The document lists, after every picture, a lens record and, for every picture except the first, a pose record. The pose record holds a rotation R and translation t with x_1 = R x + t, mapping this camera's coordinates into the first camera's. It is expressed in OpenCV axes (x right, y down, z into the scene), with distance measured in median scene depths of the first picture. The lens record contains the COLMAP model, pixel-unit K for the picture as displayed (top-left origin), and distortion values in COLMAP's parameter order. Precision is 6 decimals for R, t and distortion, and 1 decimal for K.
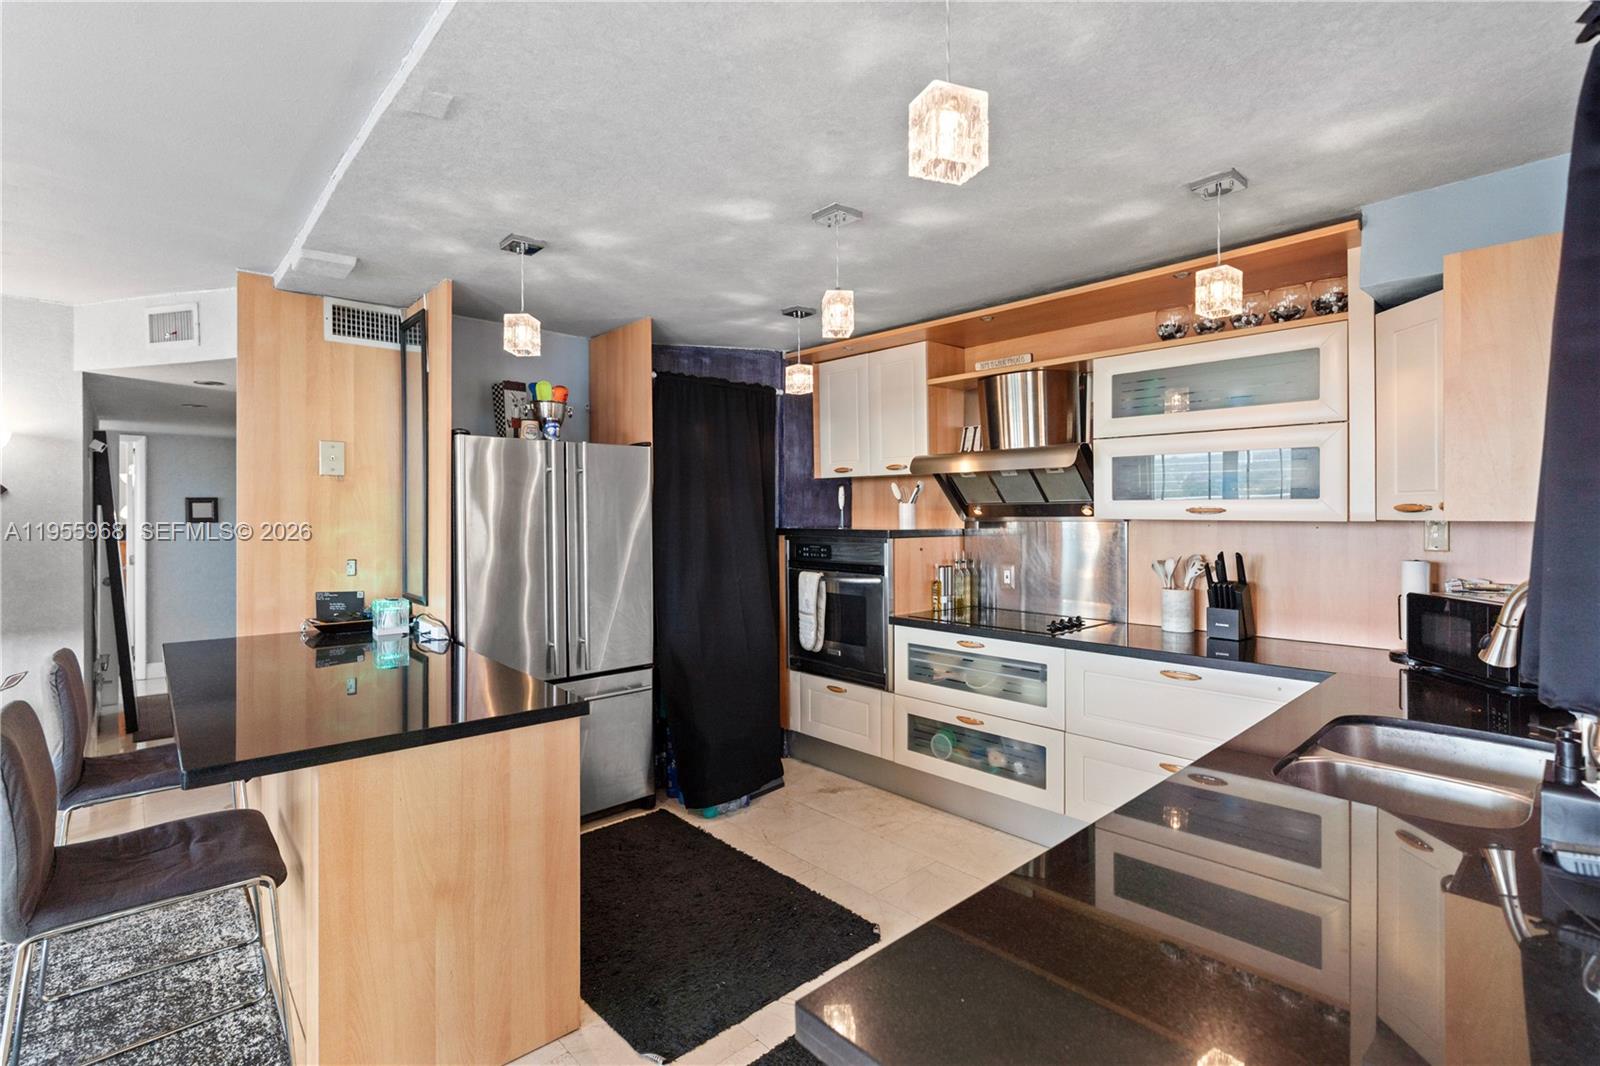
lens RADIAL K [[741.2, 0, 797.1], [0, 741.2, 516.2], [0, 0, 1]] dist [-0.005367, 0.001299]
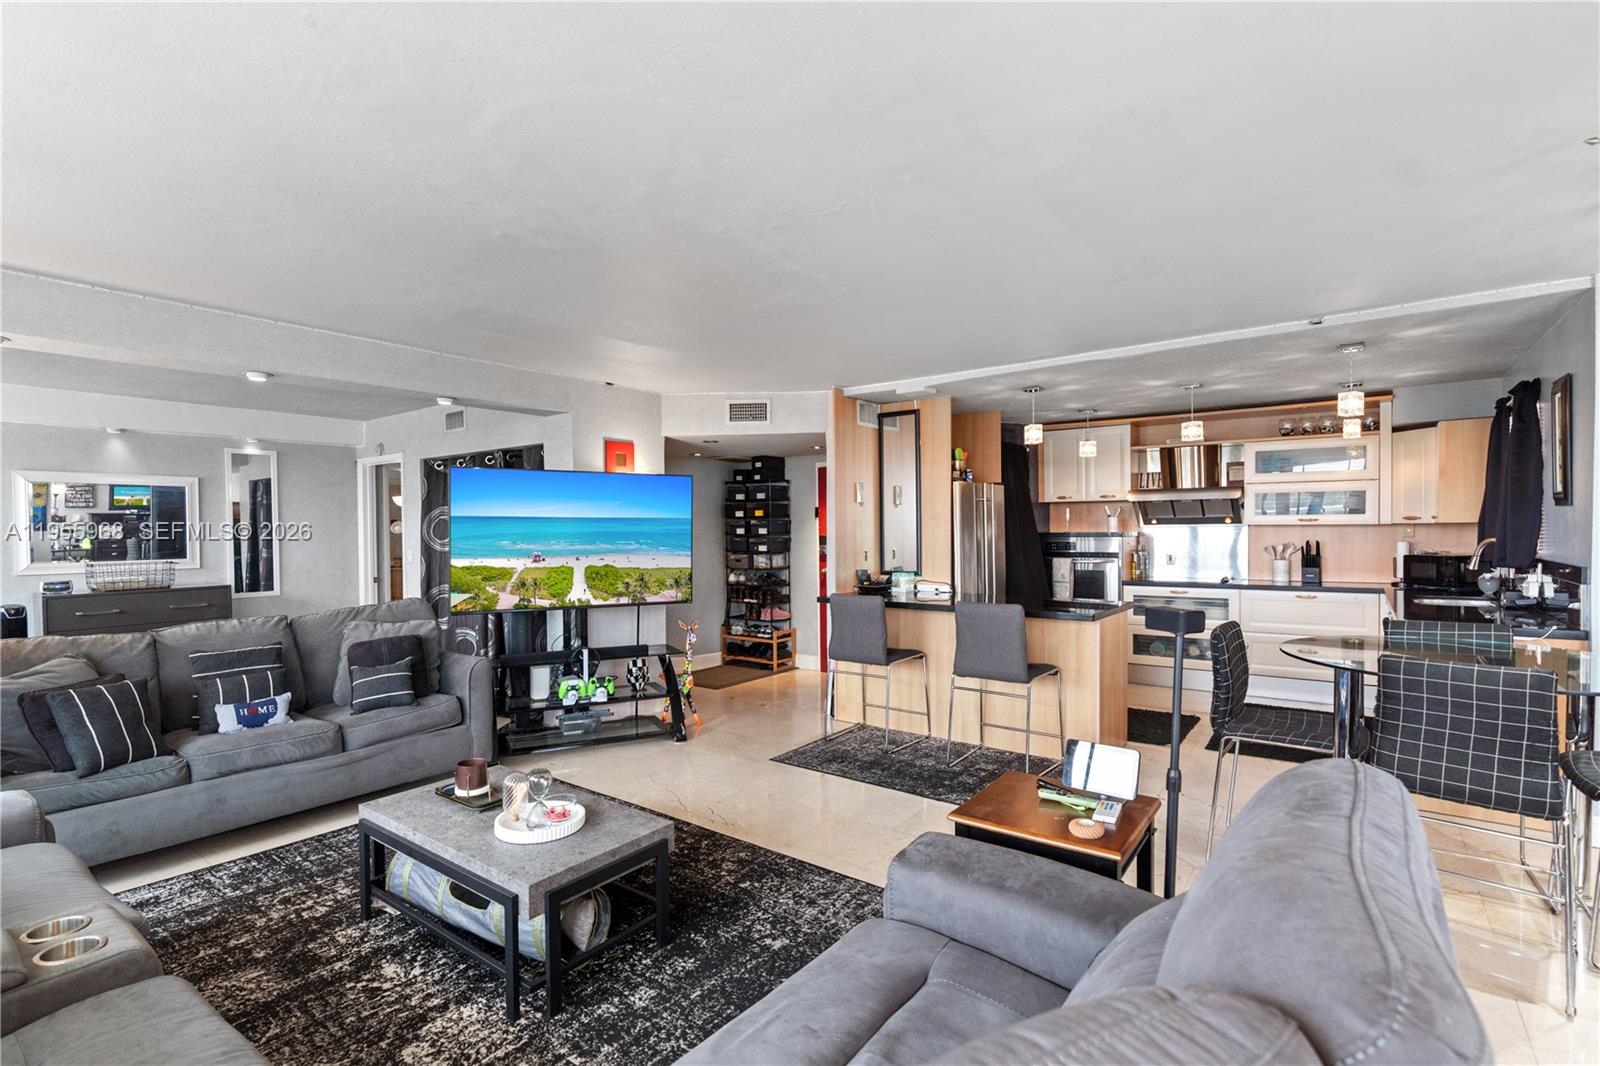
lens RADIAL K [[740.7, 0, 806.1], [0, 740.7, 541.4], [0, 0, 1]] dist [0.000413, 0.000784]
pose [[0.981537, -0.010562, 0.190980, -1.081990], [0.008177, 0.999878, 0.013272, 0.011524], [-0.191097, -0.011465, 0.981504, -0.682075]]
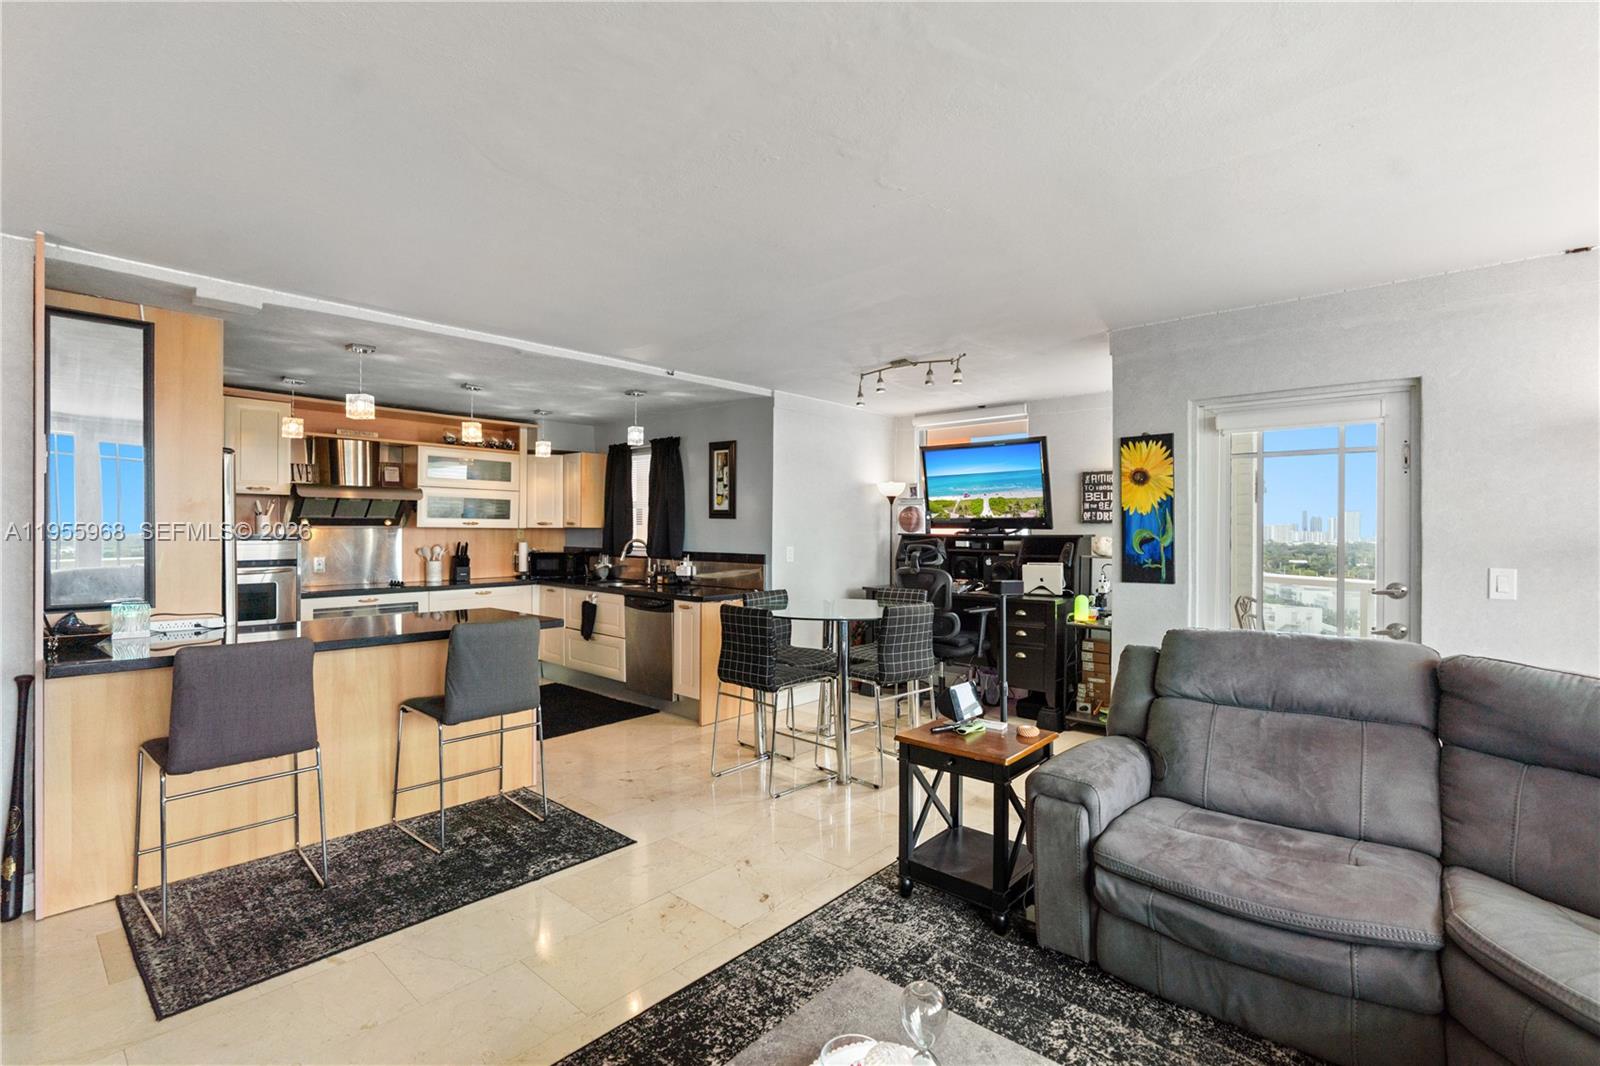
lens RADIAL K [[726.5, 0, 797.4], [0, 726.5, 528.2], [0, 0, 1]] dist [-0.002677, 0.000676]
pose [[-0.103456, 0.003673, 0.994627, -1.571531], [-0.000184, 0.999993, -0.003712, 0.012757], [-0.994634, -0.000567, -0.103455, 0.194819]]
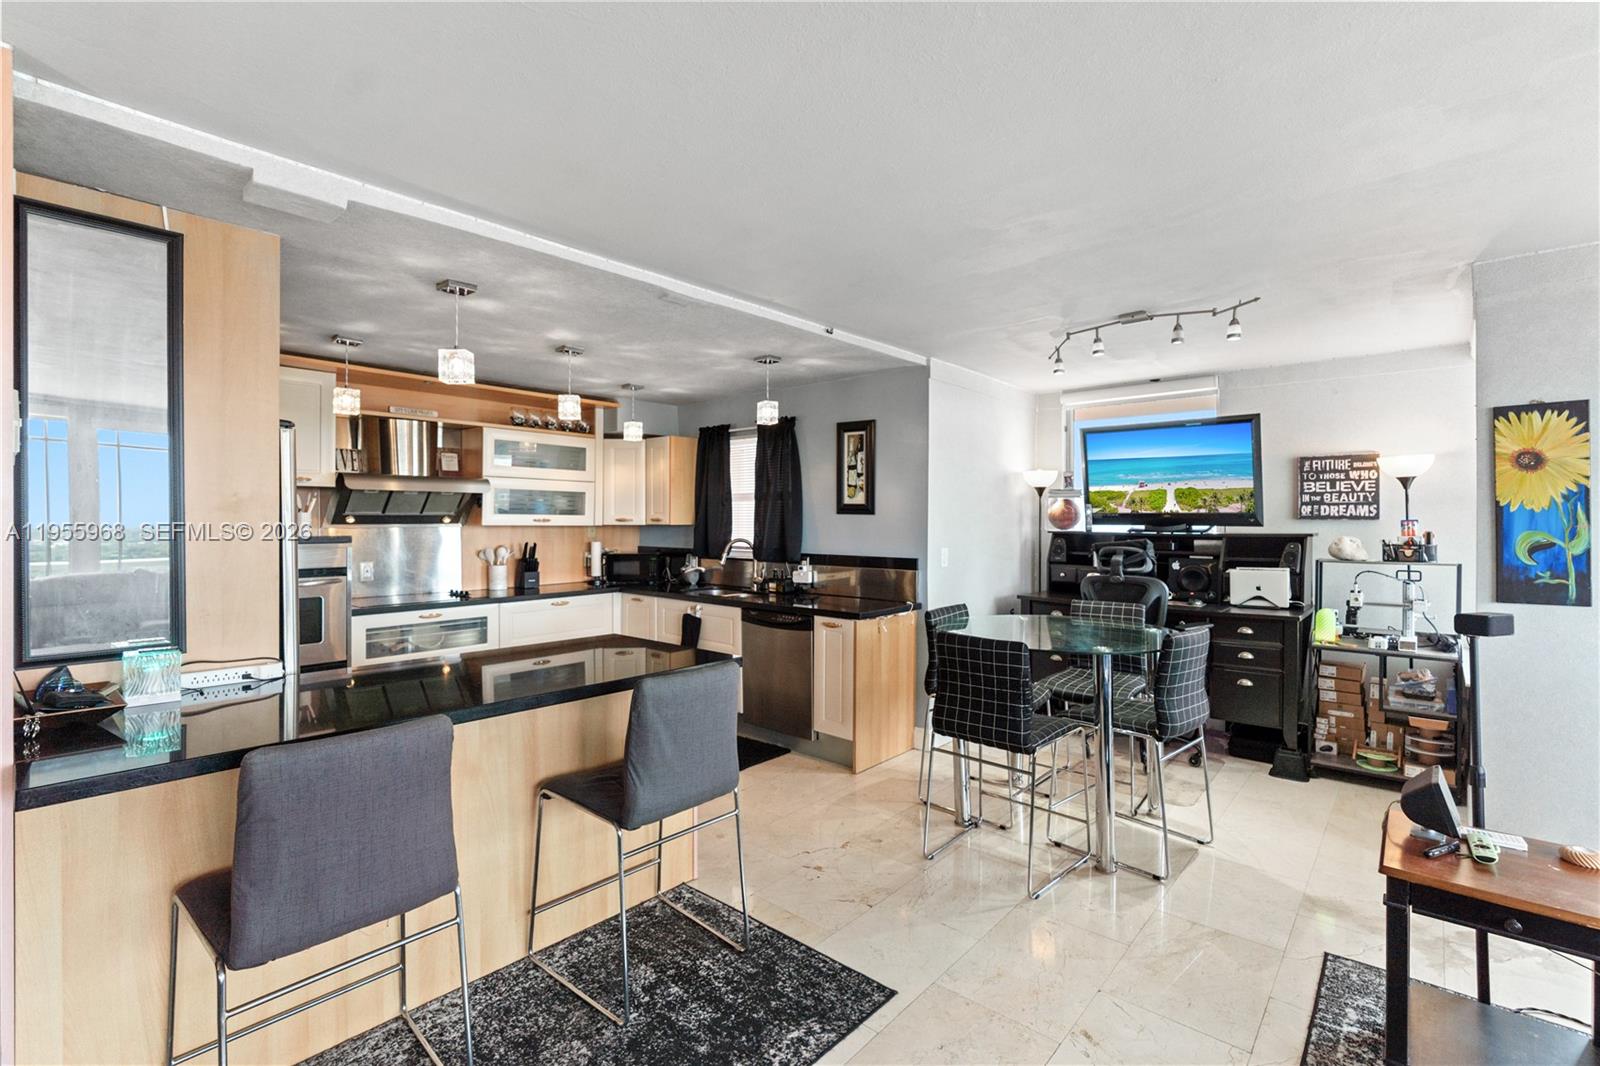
lens RADIAL K [[722.1, 0, 798.7], [0, 722.1, 520.8], [0, 0, 1]] dist [-0.004849, 0.000915]
pose [[-0.112325, 0.001644, 0.993670, -1.221134], [0.002287, 0.999996, -0.001395, -0.002747], [-0.993669, 0.002115, -0.112329, 0.476195]]
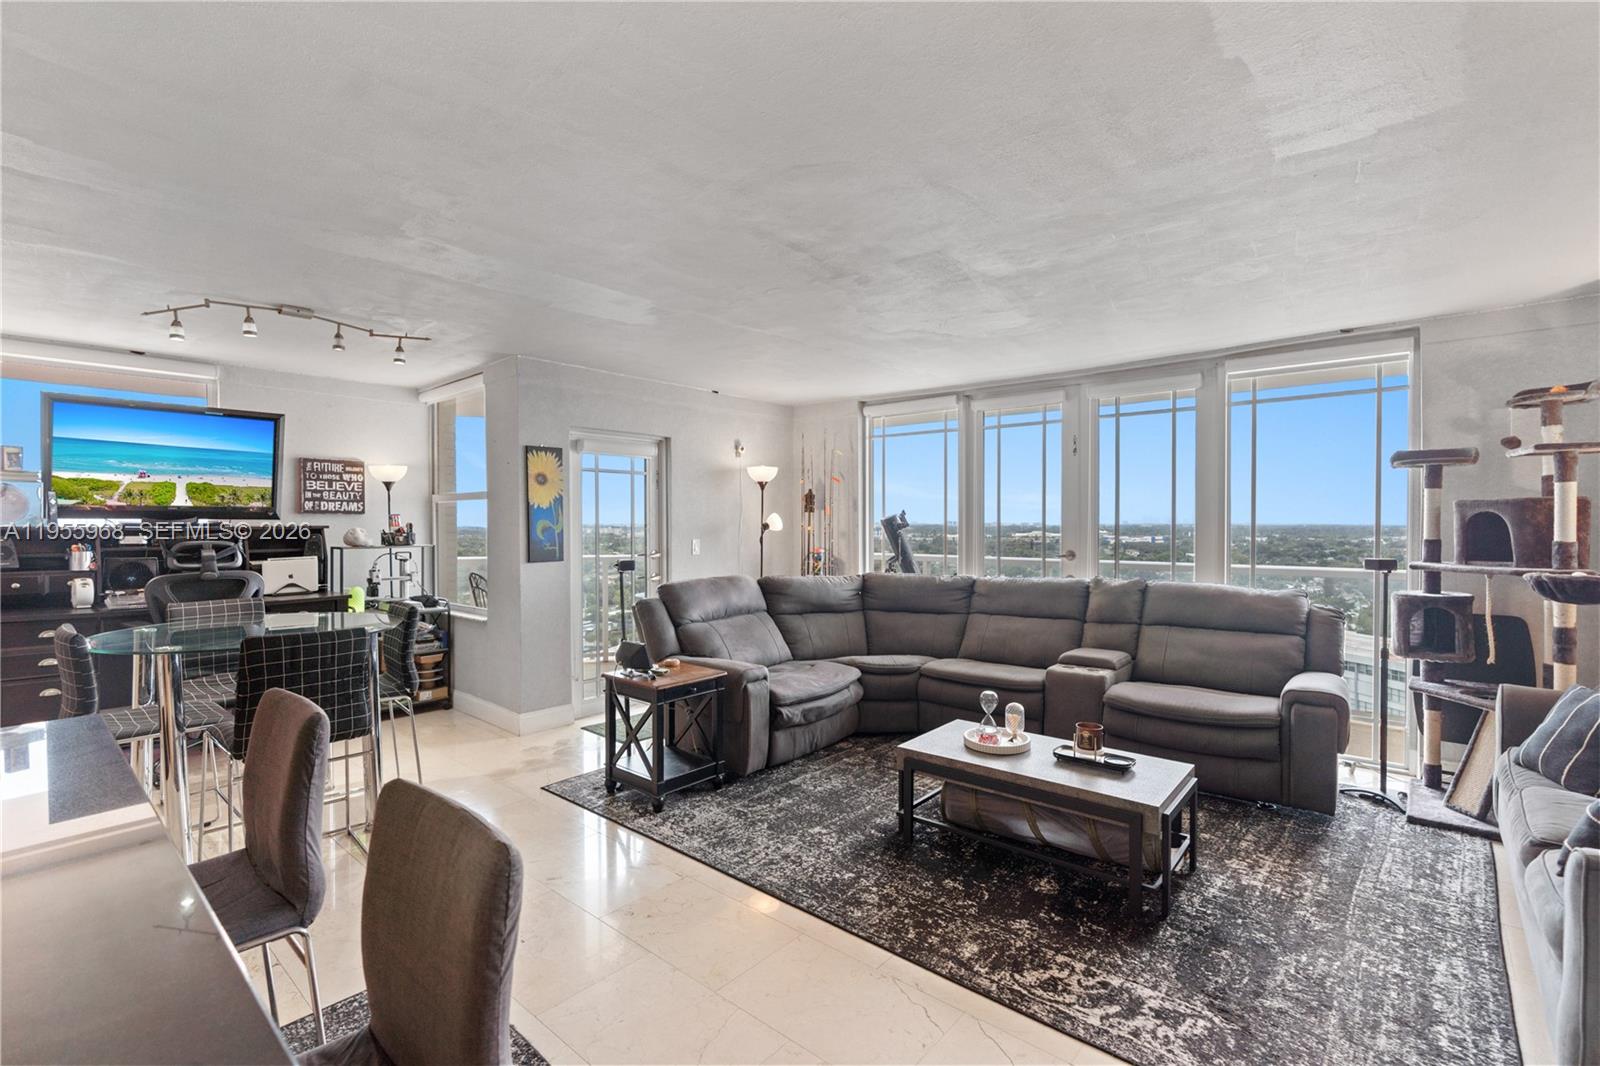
lens RADIAL K [[717.8, 0, 802.2], [0, 717.8, 531.3], [0, 0, 1]] dist [-0.009410, 0.003931]
pose [[-0.992535, 0.002890, -0.121930, -0.829629], [0.000864, 0.999861, 0.016663, 0.008910], [0.121961, 0.016433, -0.992399, 1.038684]]
